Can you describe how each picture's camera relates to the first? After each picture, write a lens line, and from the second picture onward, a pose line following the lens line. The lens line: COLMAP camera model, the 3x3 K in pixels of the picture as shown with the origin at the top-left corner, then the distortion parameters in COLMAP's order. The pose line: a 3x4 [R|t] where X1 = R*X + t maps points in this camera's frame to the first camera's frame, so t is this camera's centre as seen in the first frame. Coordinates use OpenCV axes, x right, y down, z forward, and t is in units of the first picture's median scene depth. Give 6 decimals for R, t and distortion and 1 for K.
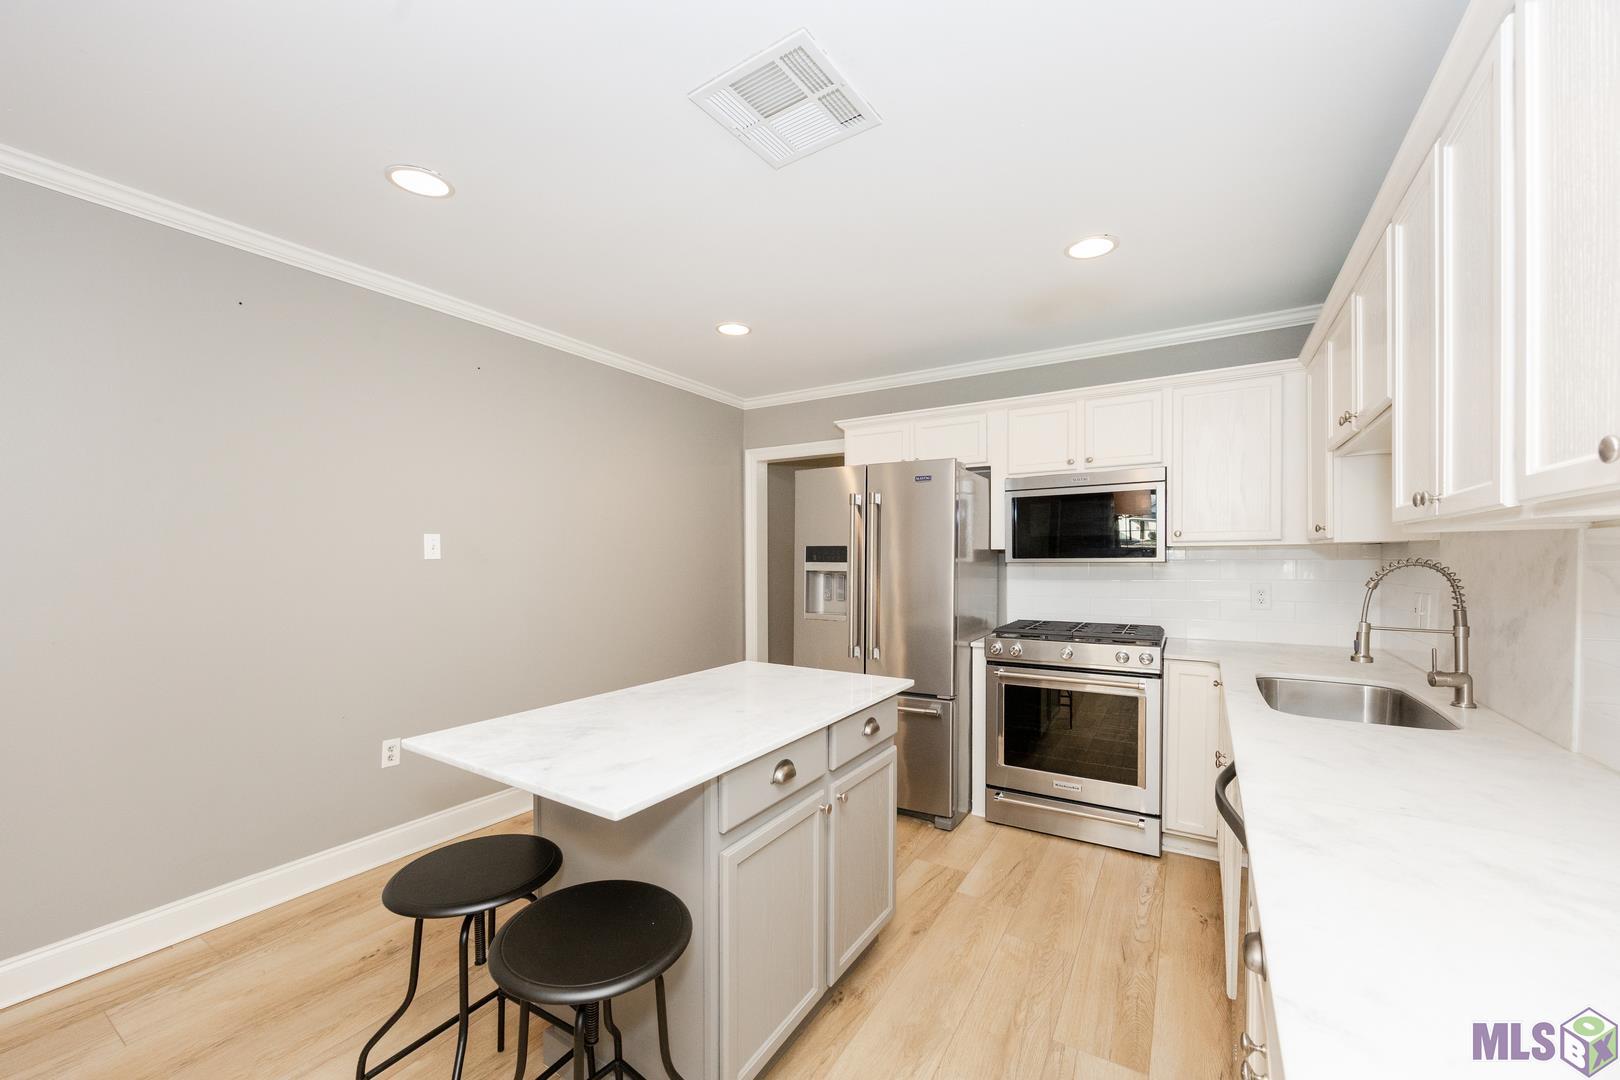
lens RADIAL K [[638.5, 0, 806.0], [0, 638.5, 550.3], [0, 0, 1]] dist [-0.001586, -0.000110]
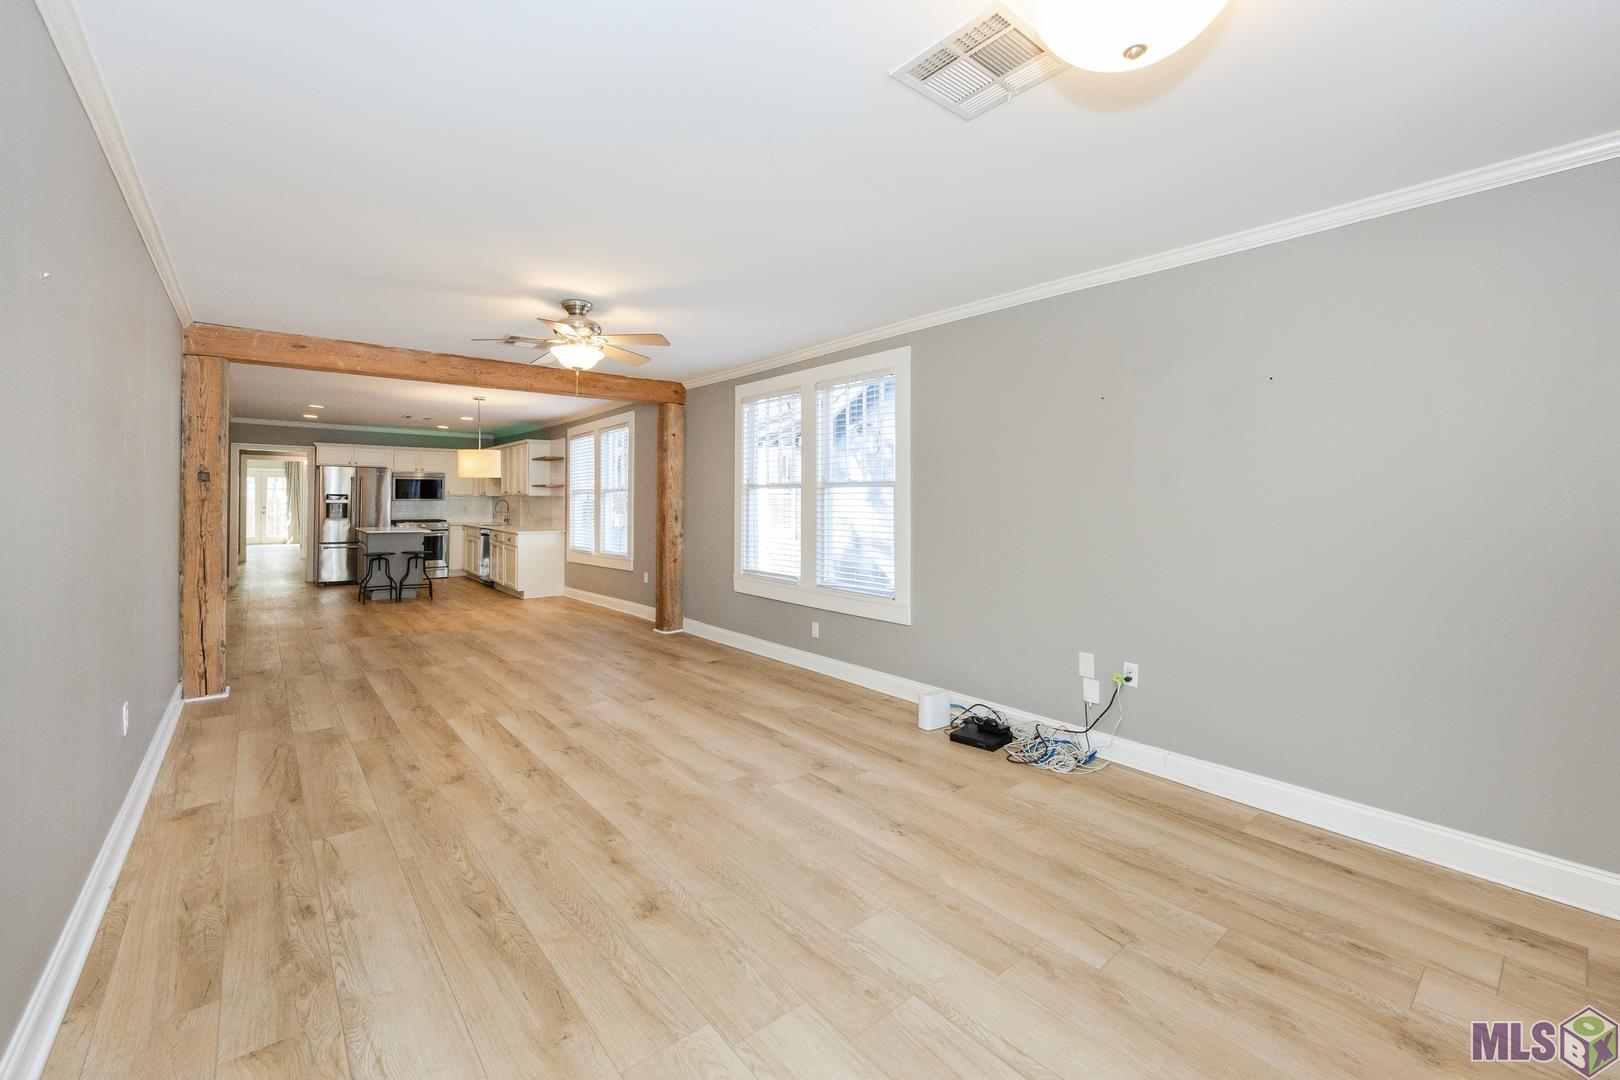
lens RADIAL K [[655.9, 0, 807.6], [0, 655.9, 515.5], [0, 0, 1]] dist [0.000714, 0.000012]
pose [[0.307207, 0.002118, 0.951640, -2.141099], [-0.024284, 0.999689, 0.005614, 0.029396], [-0.951333, -0.024835, 0.307163, -1.910701]]
